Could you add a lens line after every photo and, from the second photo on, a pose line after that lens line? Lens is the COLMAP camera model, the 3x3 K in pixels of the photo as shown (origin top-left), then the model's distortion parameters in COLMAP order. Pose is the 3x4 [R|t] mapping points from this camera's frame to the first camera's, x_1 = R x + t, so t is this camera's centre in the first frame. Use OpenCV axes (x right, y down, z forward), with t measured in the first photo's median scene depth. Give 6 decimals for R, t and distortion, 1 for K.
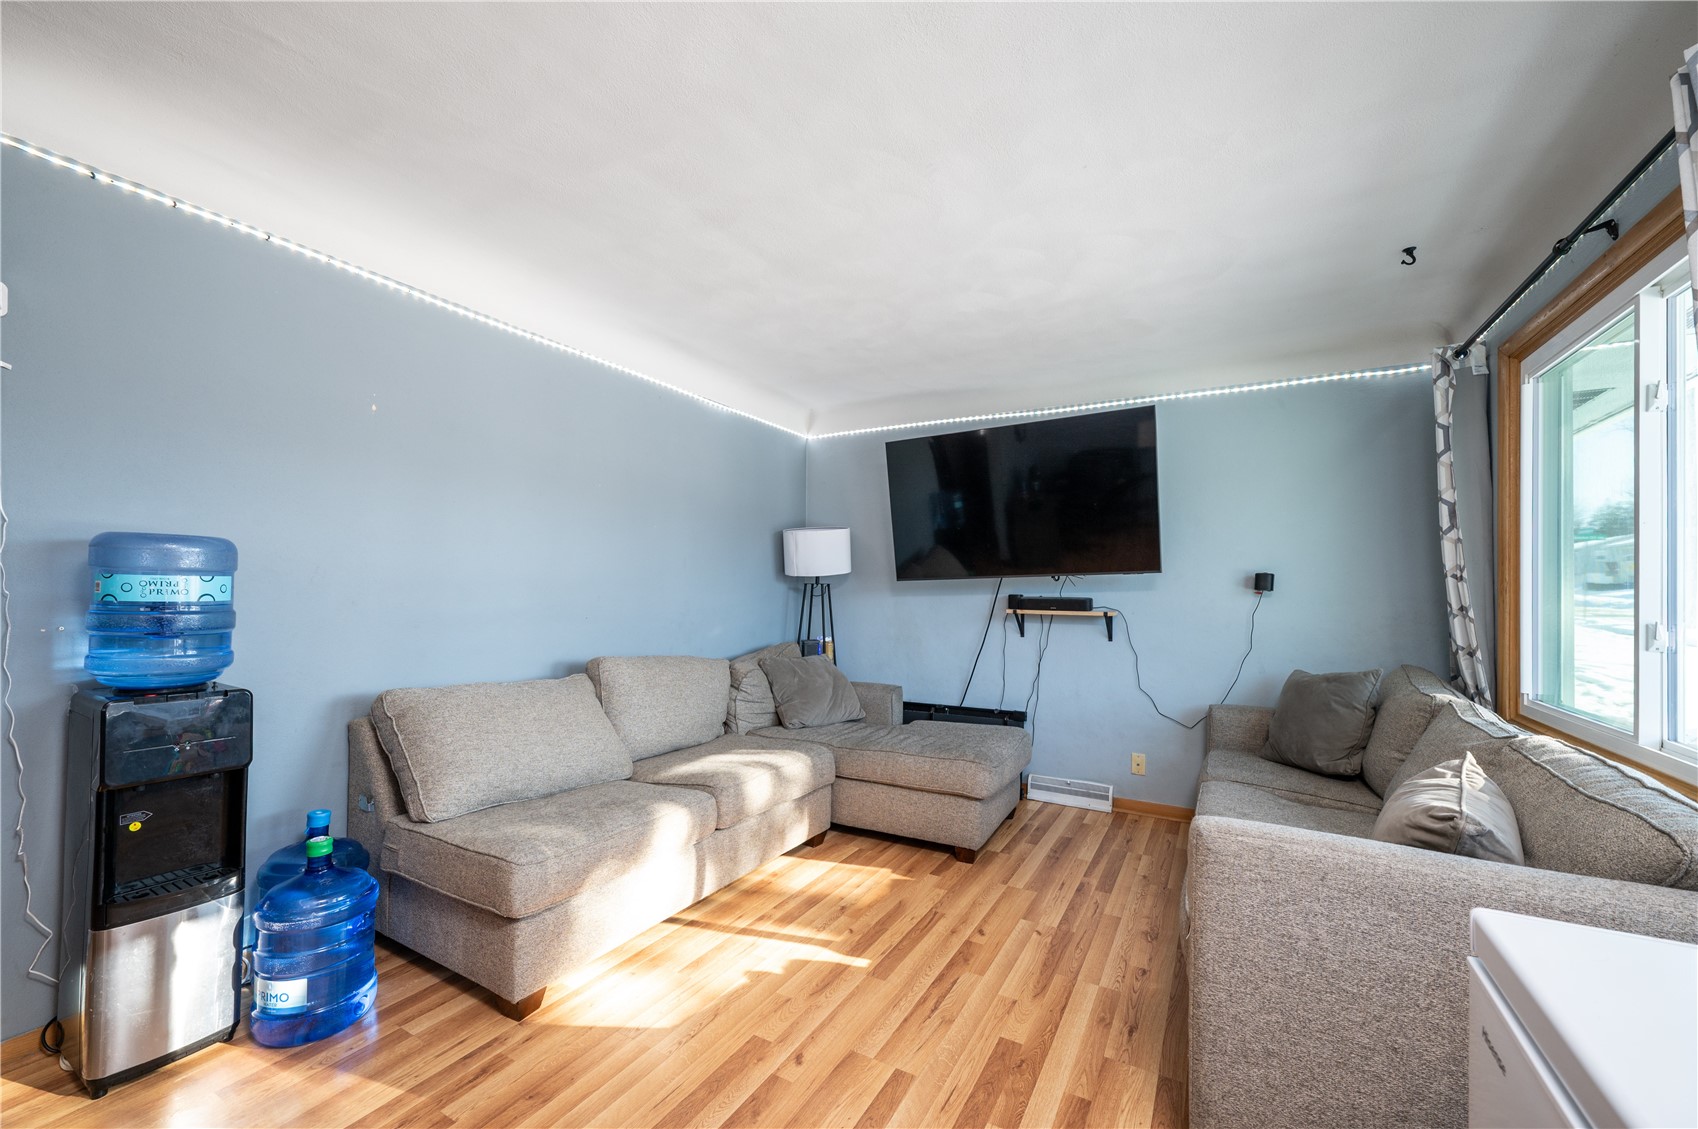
lens RADIAL K [[674.9, 0, 850.3], [0, 674.9, 593.3], [0, 0, 1]] dist [0.000682, 0.000063]
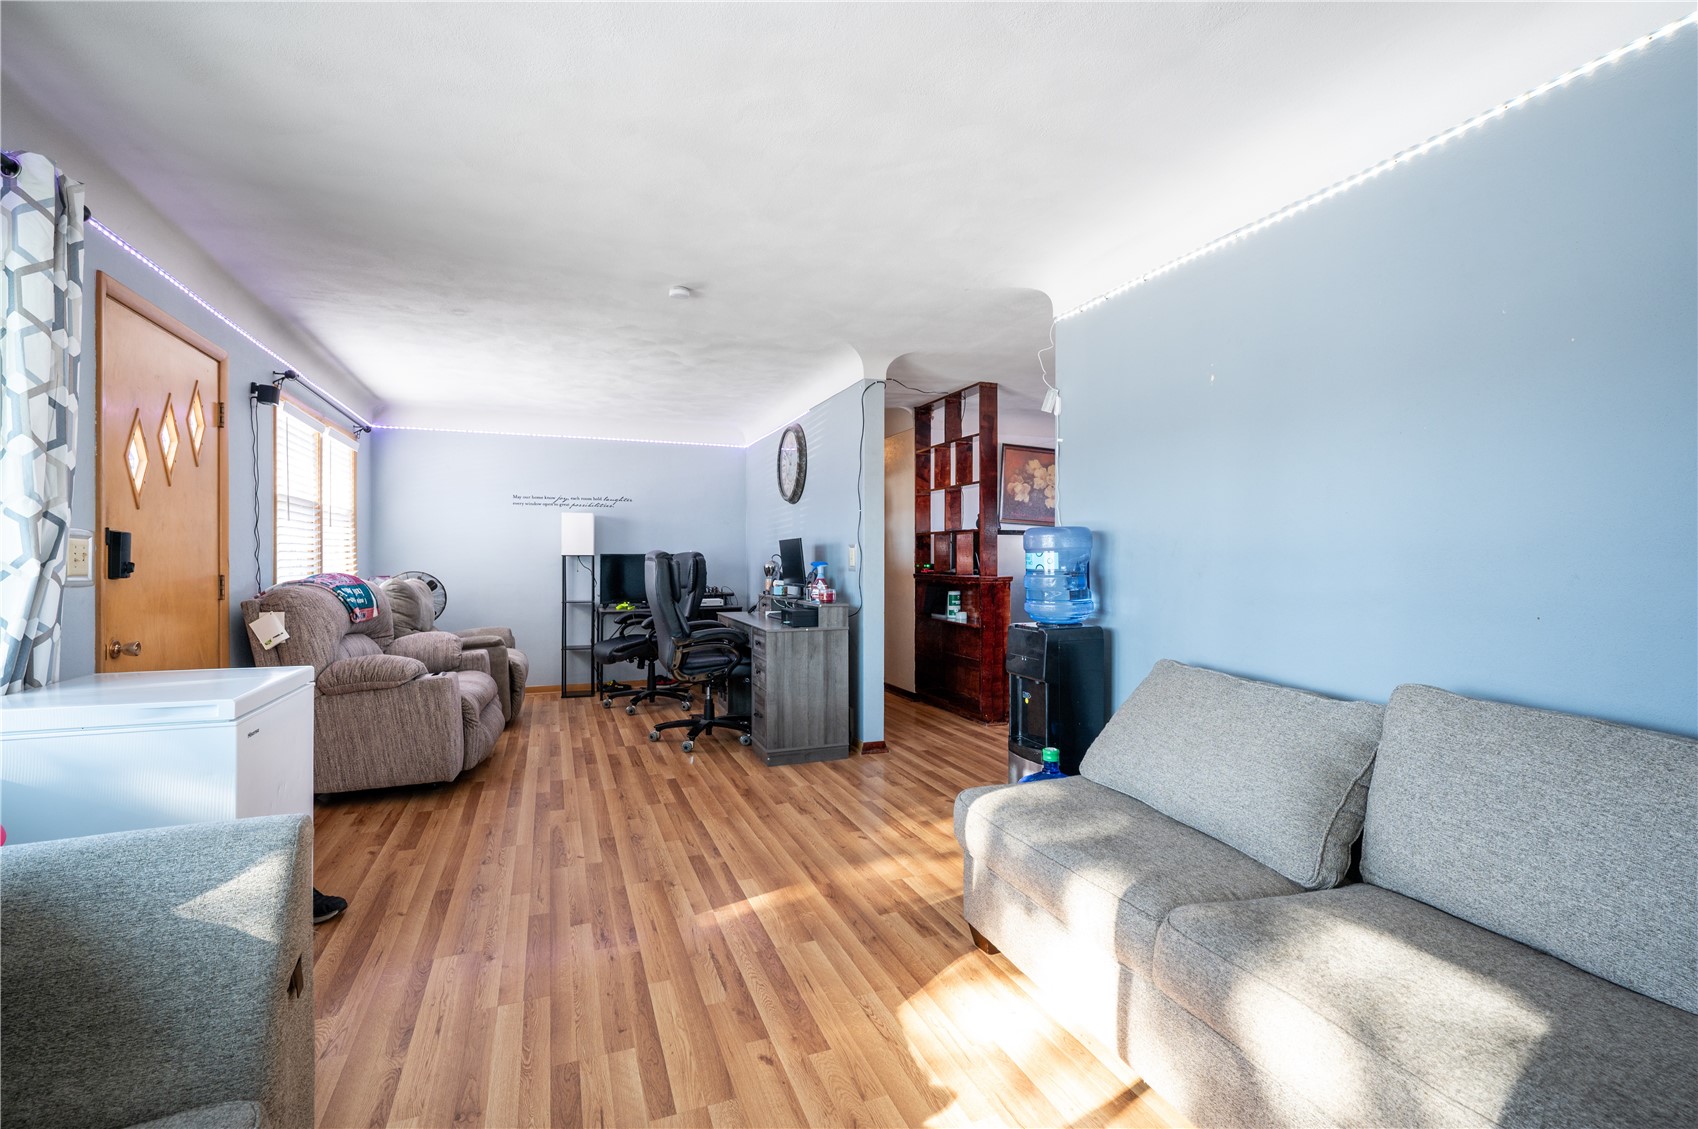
lens RADIAL K [[767.9, 0, 849.0], [0, 767.9, 564.5], [0, 0, 1]] dist [0.000435, 0.000171]
pose [[-0.639888, -0.004495, -0.768455, 0.609737], [-0.009586, 0.999952, 0.002133, 0.001358], [0.768408, 0.008731, -0.639900, 1.601225]]
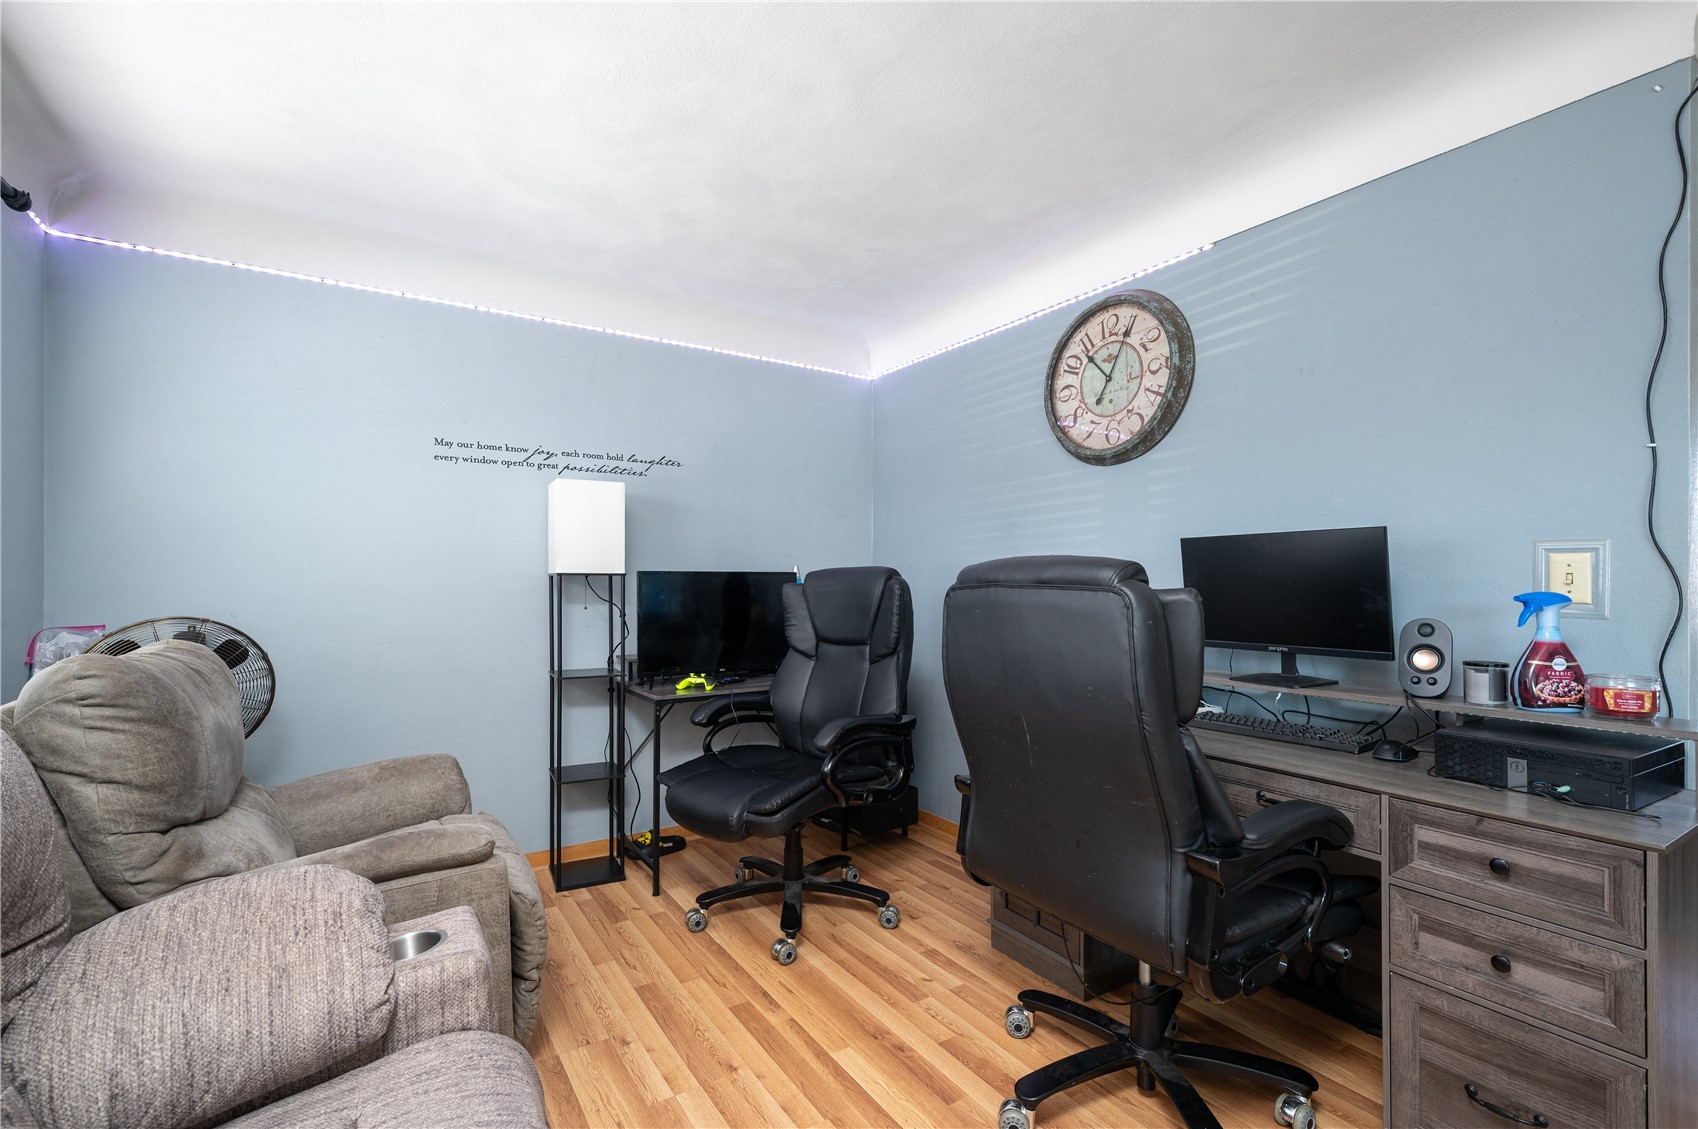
lens RADIAL K [[732.9, 0, 852.4], [0, 732.9, 592.0], [0, 0, 1]] dist [-0.037123, 0.000058]
pose [[-0.459535, 0.001716, -0.888158, 0.419348], [-0.007281, 0.999957, 0.005700, 0.002072], [0.888130, 0.009086, -0.459503, 1.125496]]
